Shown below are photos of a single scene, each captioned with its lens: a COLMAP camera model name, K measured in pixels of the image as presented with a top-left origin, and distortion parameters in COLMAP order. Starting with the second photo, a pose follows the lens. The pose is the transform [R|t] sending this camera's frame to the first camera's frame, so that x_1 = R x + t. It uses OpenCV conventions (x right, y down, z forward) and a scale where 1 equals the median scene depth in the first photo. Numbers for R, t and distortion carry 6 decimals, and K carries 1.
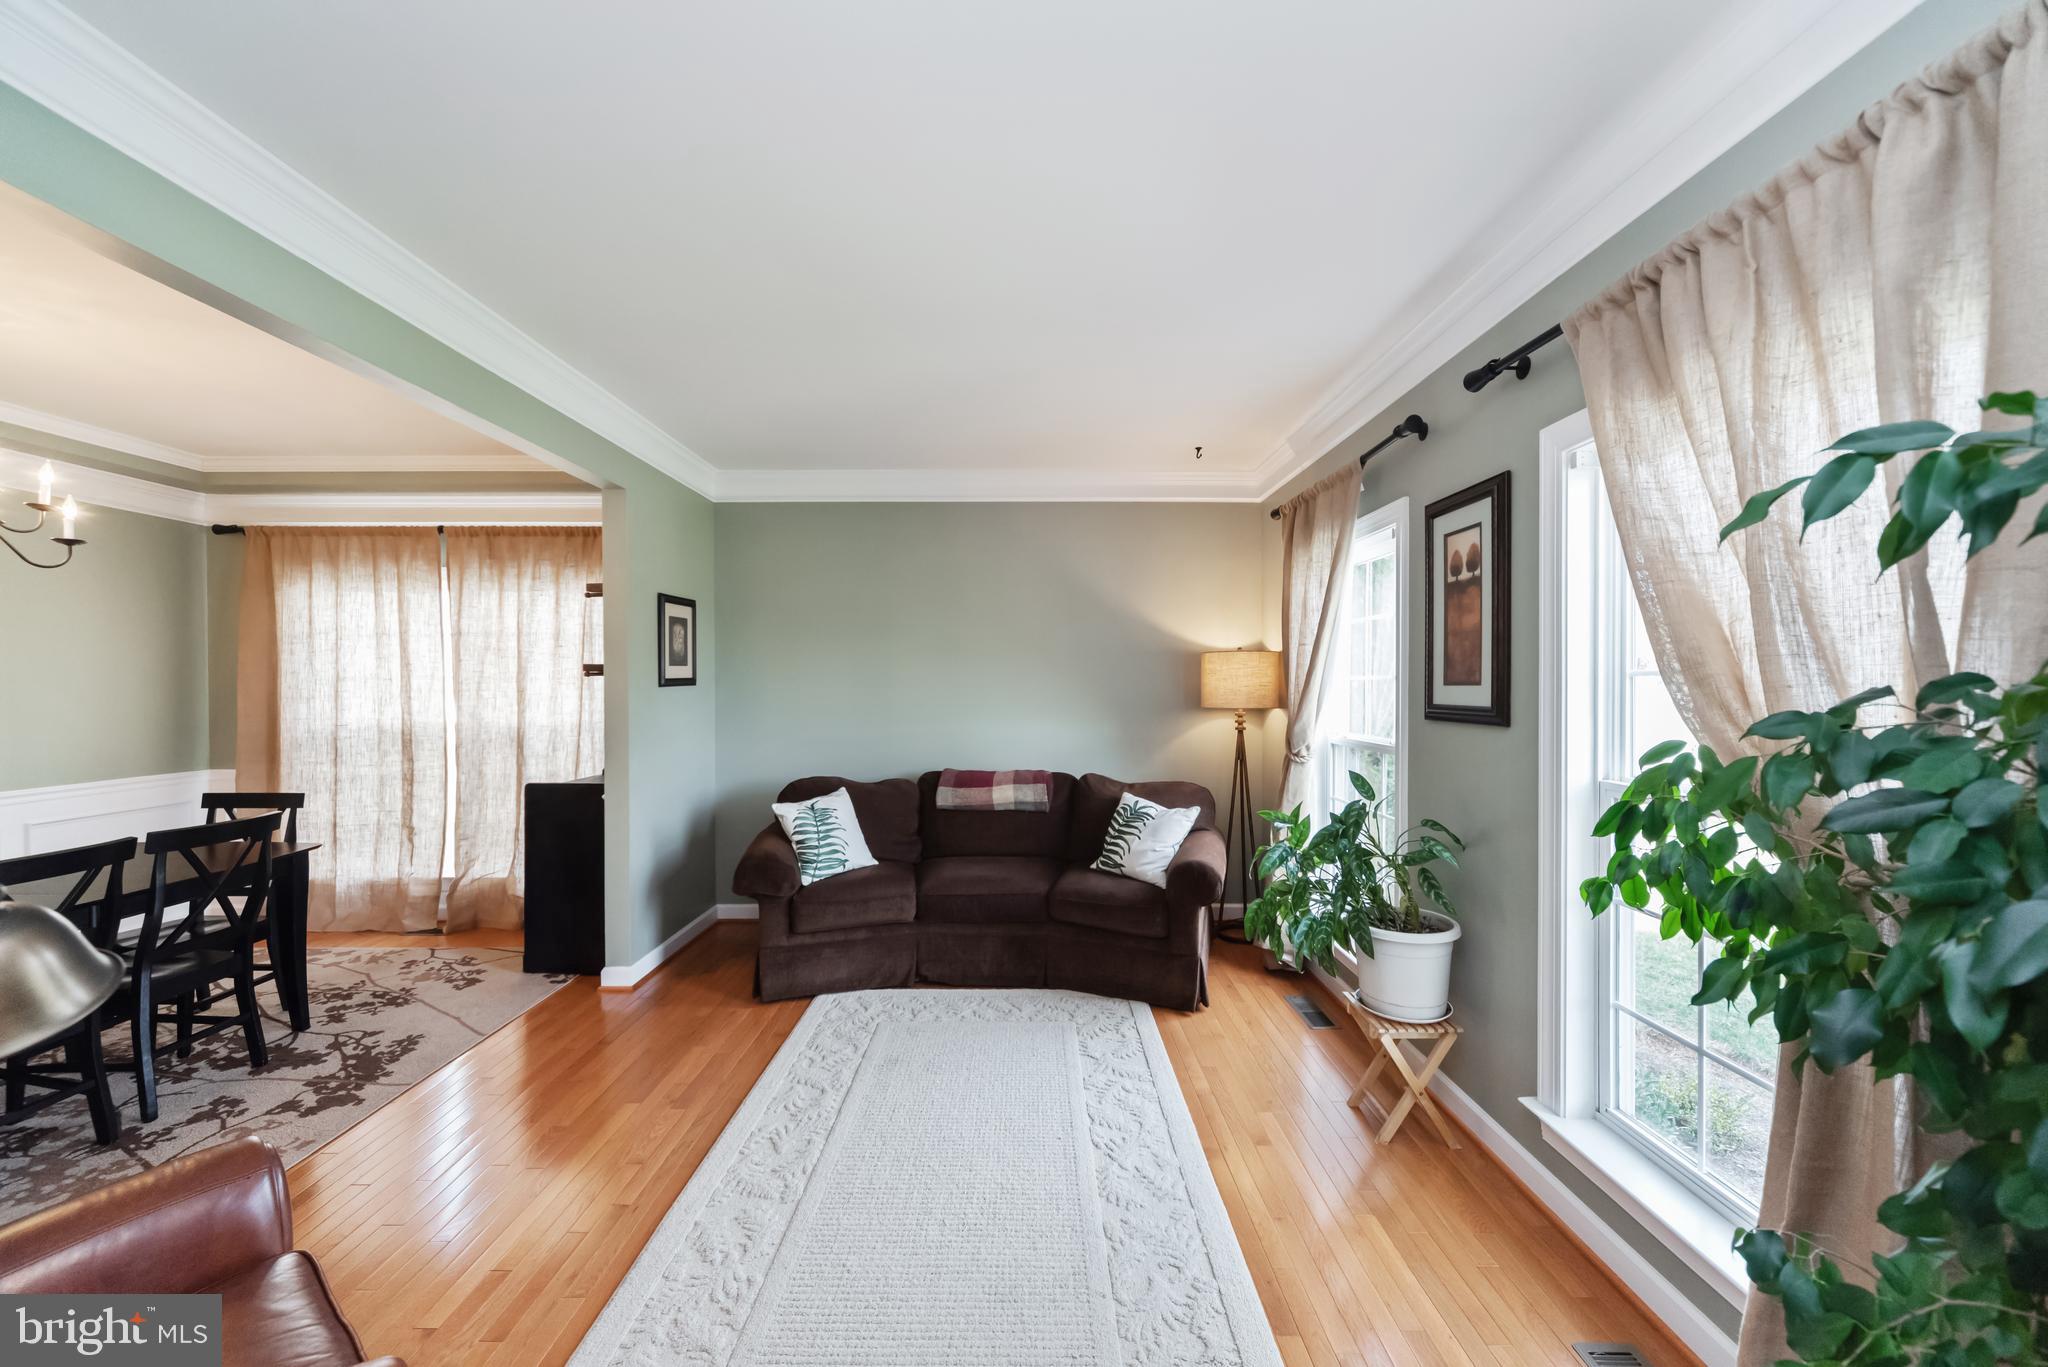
lens RADIAL K [[777.2, 0, 1028.9], [0, 777.2, 685.6], [0, 0, 1]] dist [0.001292, -0.000370]
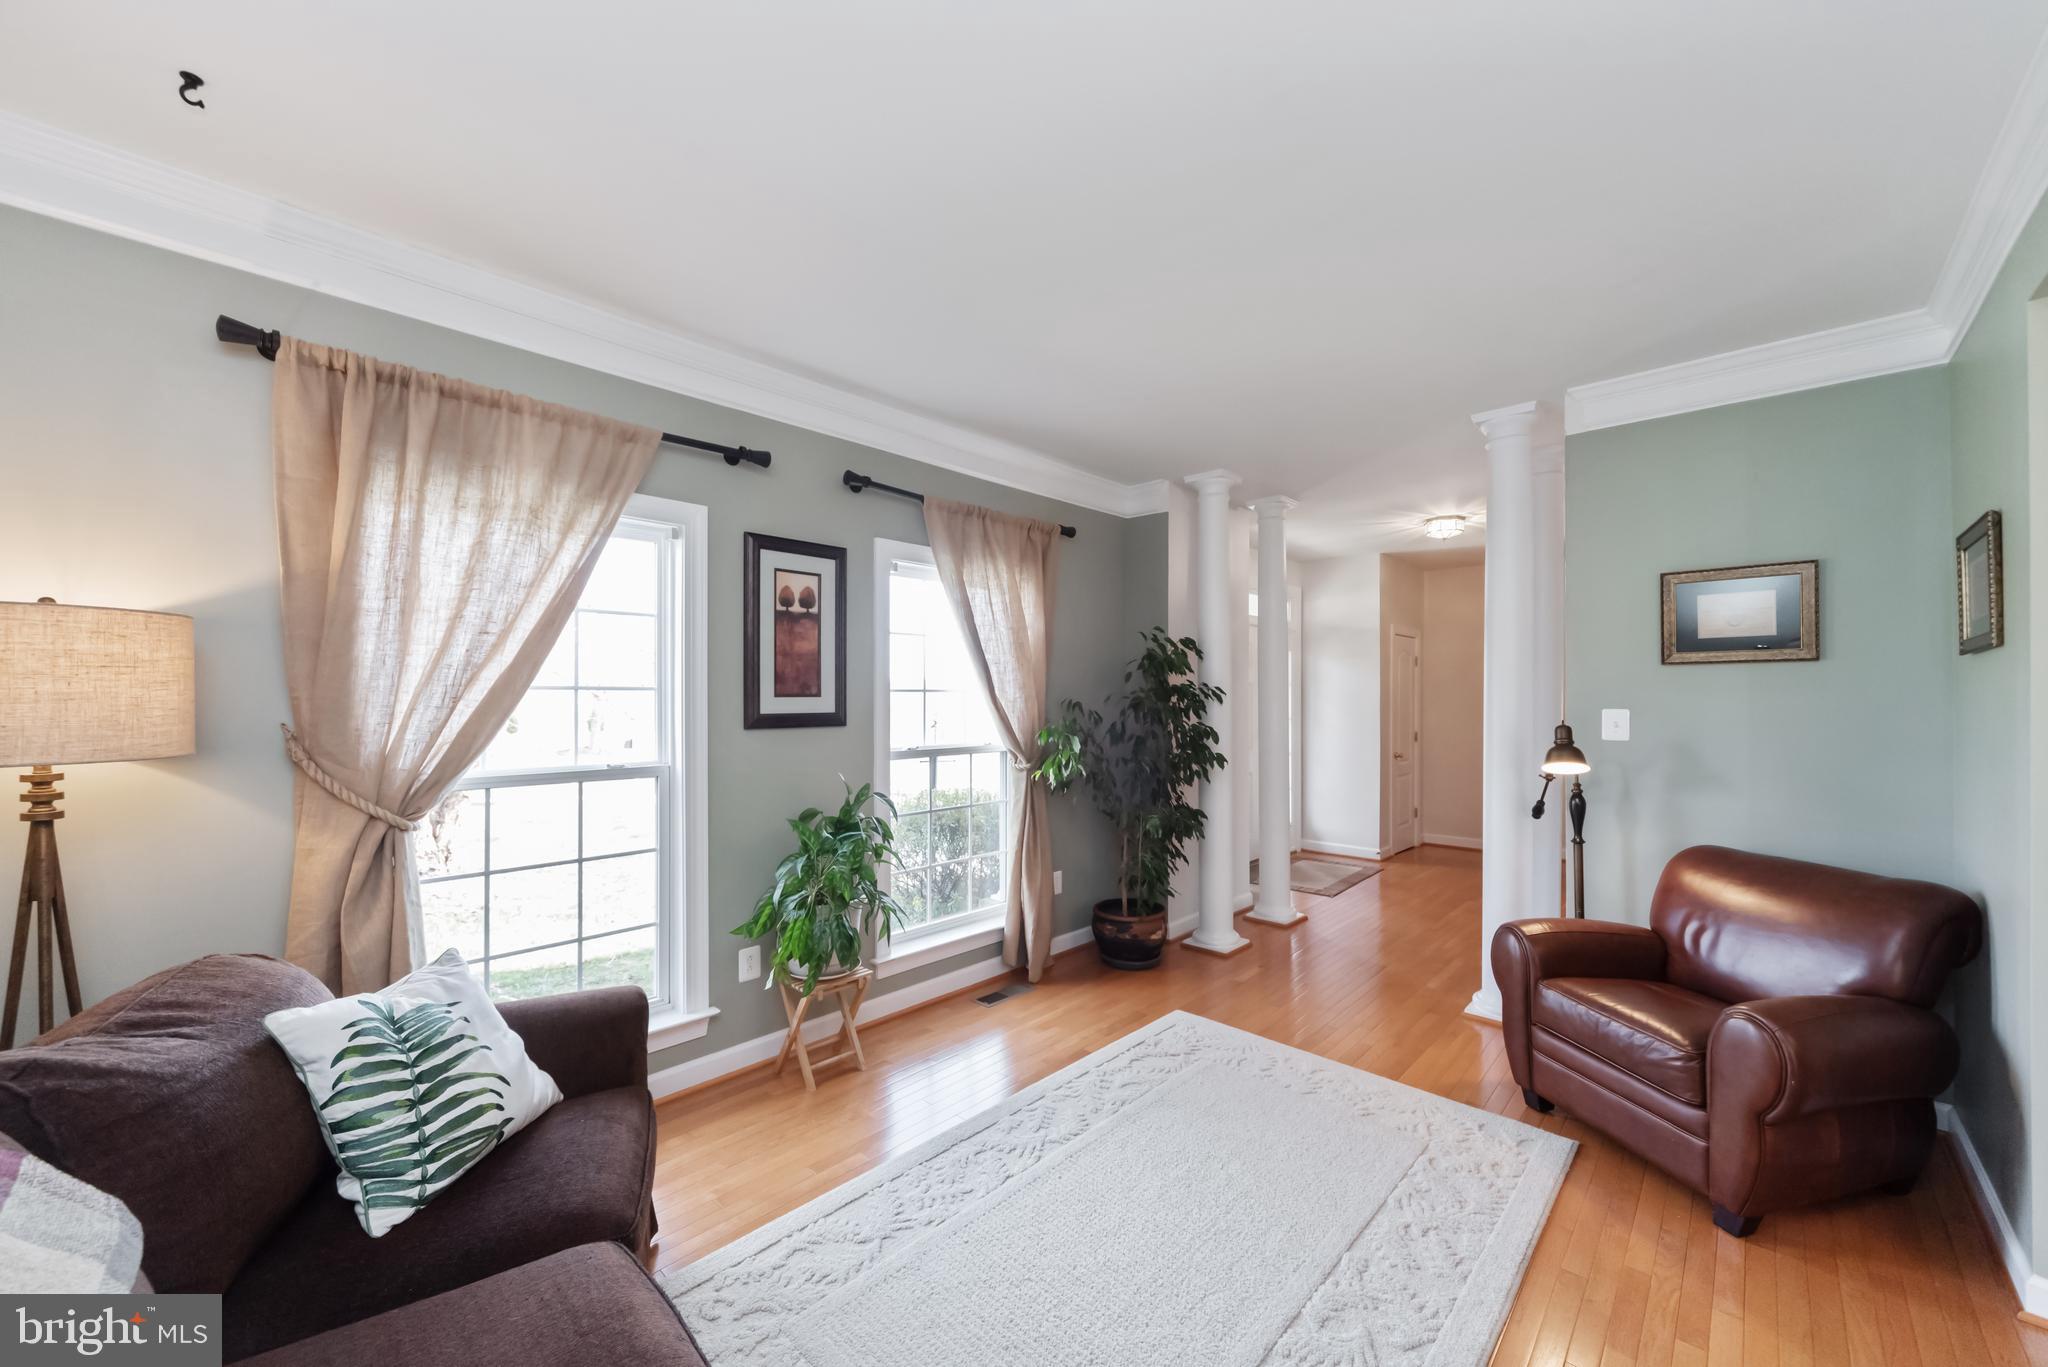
lens RADIAL K [[777.2, 0, 1017.9], [0, 777.2, 696.9], [0, 0, 1]] dist [0.001292, -0.000370]
pose [[-0.713453, 0.001501, 0.700701, -0.319409], [0.005030, 0.999983, 0.002979, -0.001426], [-0.700685, 0.005650, -0.713448, 0.927433]]
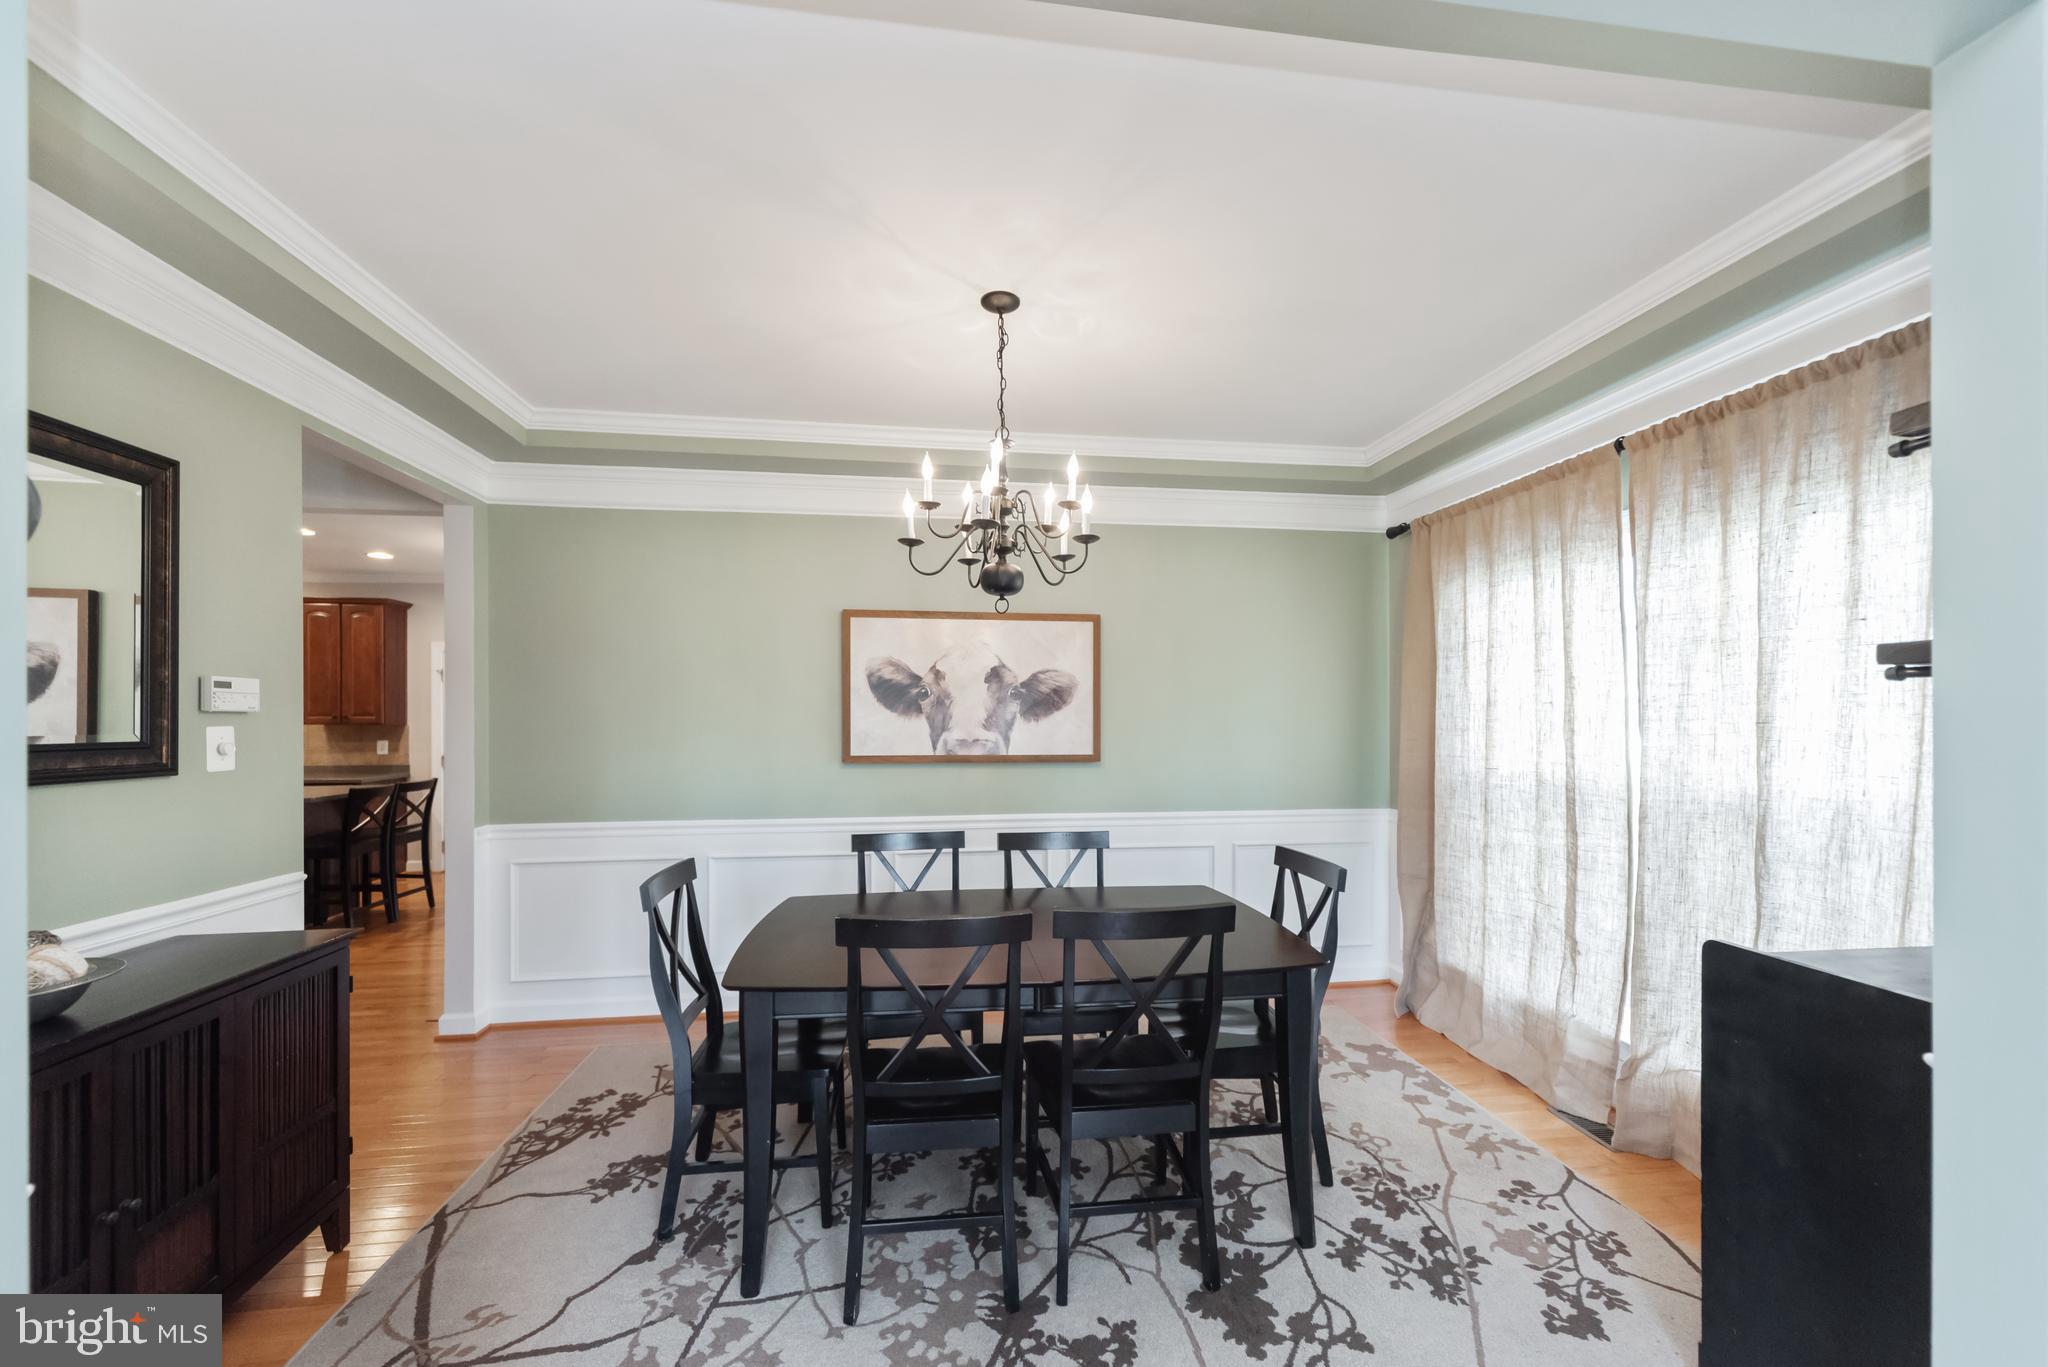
lens RADIAL K [[777.2, 0, 1030.7], [0, 777.2, 717.1], [0, 0, 1]] dist [0.001292, -0.000370]
pose [[0.125185, 0.001748, -0.992132, -0.233893], [-0.008643, 0.999962, 0.000671, 0.007449], [0.992096, 0.008491, 0.125195, 0.493798]]
